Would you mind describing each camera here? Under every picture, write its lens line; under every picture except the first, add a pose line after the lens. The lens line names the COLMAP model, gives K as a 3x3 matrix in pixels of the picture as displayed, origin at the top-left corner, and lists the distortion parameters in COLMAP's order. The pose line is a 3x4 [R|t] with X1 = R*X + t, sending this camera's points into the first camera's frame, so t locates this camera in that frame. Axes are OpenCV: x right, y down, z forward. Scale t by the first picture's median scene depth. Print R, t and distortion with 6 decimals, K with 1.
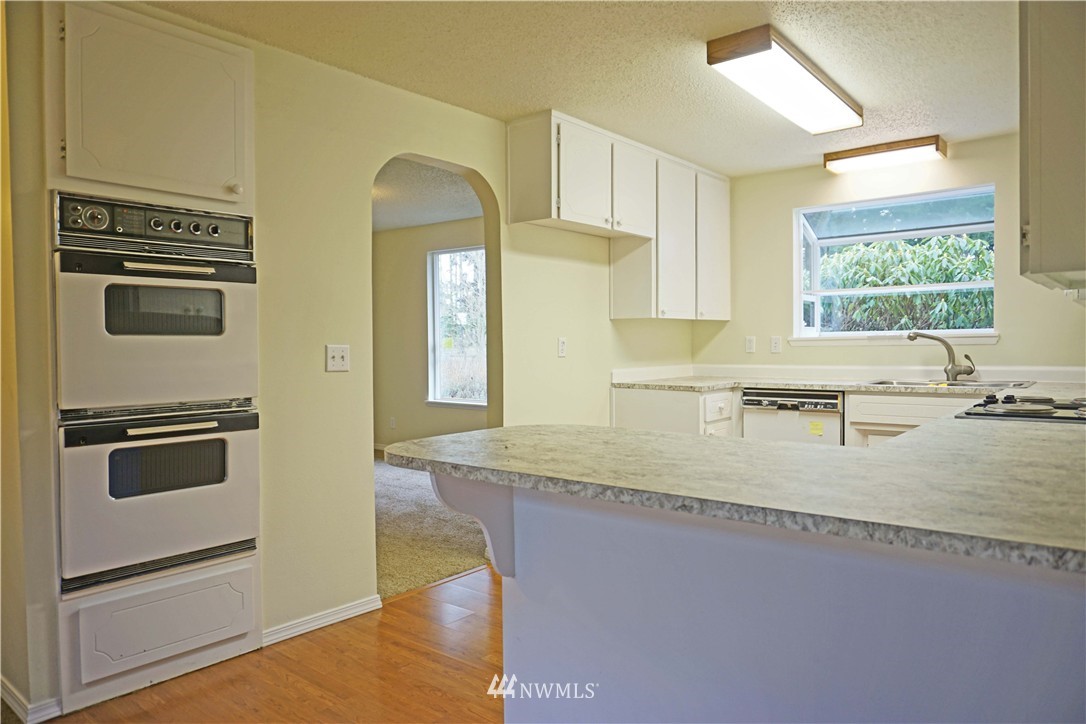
lens RADIAL K [[723.3, 0, 543.4], [0, 723.3, 358.3], [0, 0, 1]] dist [-0.010253, -0.000898]
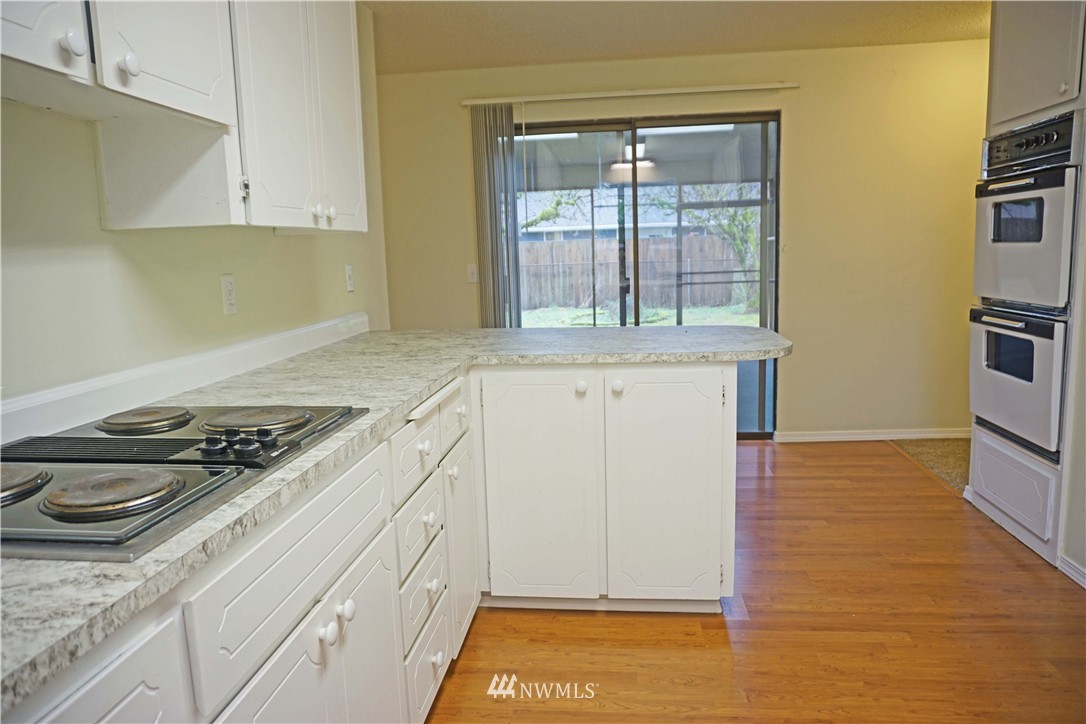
lens RADIAL K [[723.3, 0, 543.0], [0, 723.3, 359.3], [0, 0, 1]] dist [-0.010253, -0.000898]
pose [[-0.837384, 0.110305, -0.535369, 0.718688], [0.025158, 0.986167, 0.163836, -0.053011], [0.546036, 0.123725, -0.828575, 1.489560]]
